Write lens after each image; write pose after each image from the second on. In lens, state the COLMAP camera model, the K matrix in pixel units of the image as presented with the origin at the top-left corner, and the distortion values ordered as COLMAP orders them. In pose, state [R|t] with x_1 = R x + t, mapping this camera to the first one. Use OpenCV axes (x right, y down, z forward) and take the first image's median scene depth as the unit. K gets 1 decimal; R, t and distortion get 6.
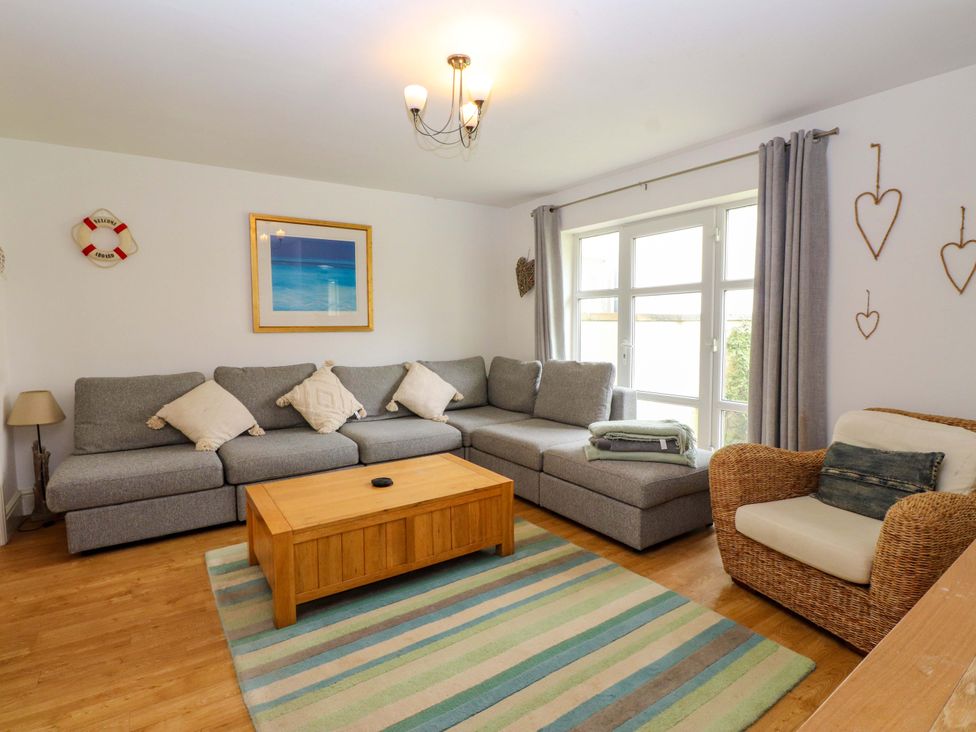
lens RADIAL K [[507.9, 0, 484.4], [0, 507.9, 367.8], [0, 0, 1]] dist [-0.001558, -0.011233]
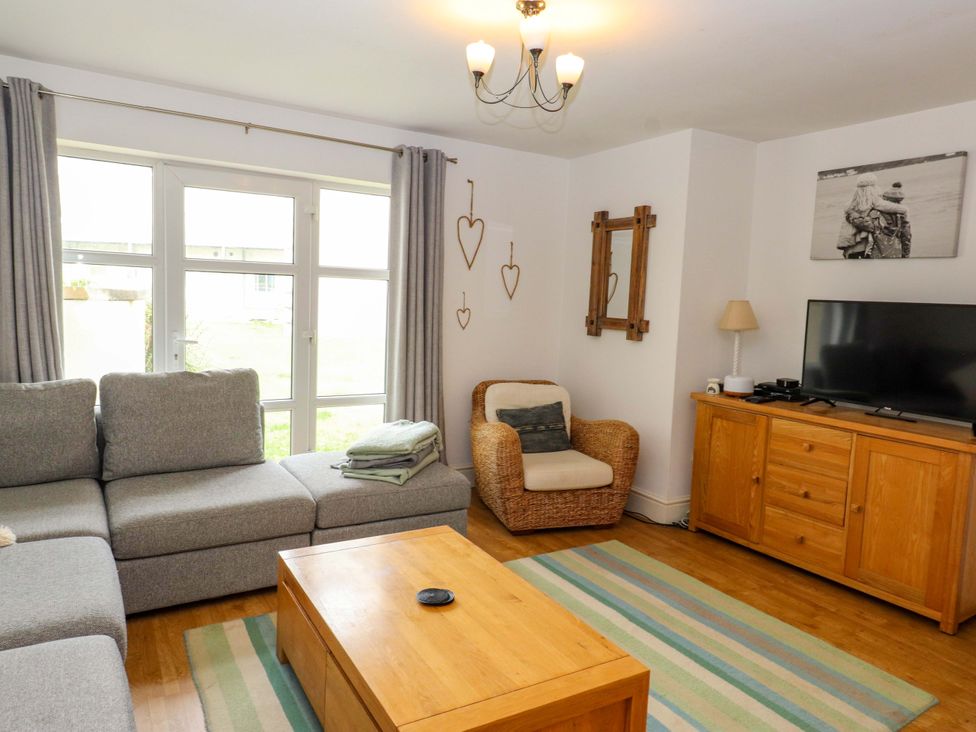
lens RADIAL K [[663.3, 0, 488.5], [0, 663.3, 363.1], [0, 0, 1]] dist [0.006828, -0.013931]
pose [[0.050607, -0.097293, 0.993968, -0.935429], [0.040927, 0.994610, 0.095272, -0.129139], [-0.997880, 0.035858, 0.054316, 0.836892]]
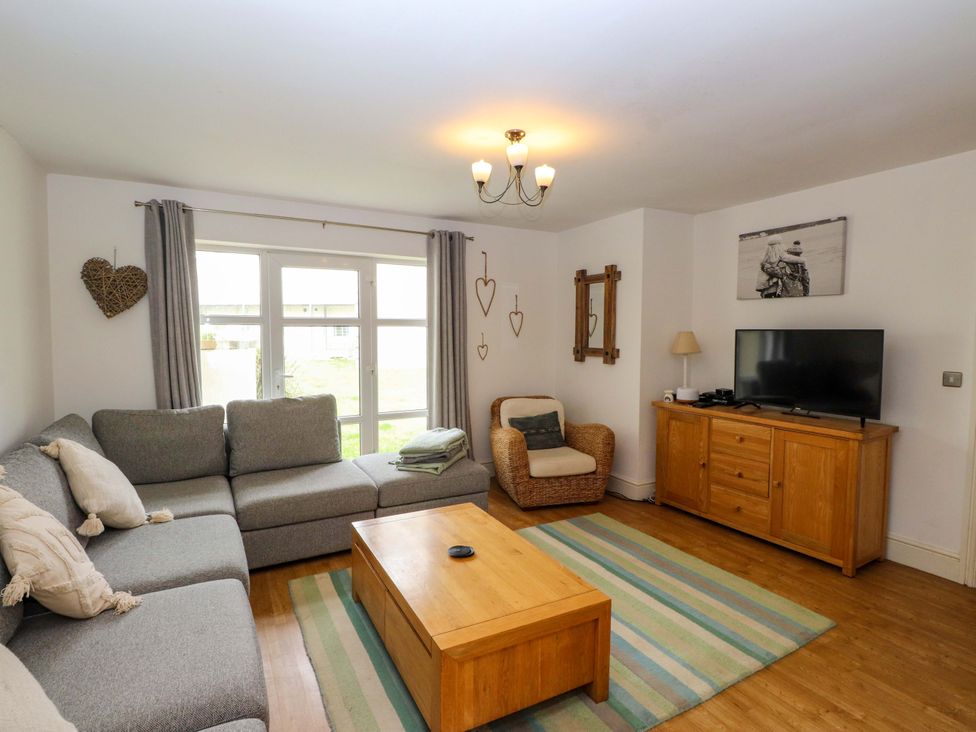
lens RADIAL K [[507.9, 0, 483.3], [0, 507.9, 367.8], [0, 0, 1]] dist [-0.001558, -0.011233]
pose [[0.102521, -0.067914, 0.992410, -1.004227], [0.079145, 0.995061, 0.059919, -0.135685], [-0.991577, 0.072401, 0.107390, 0.800828]]
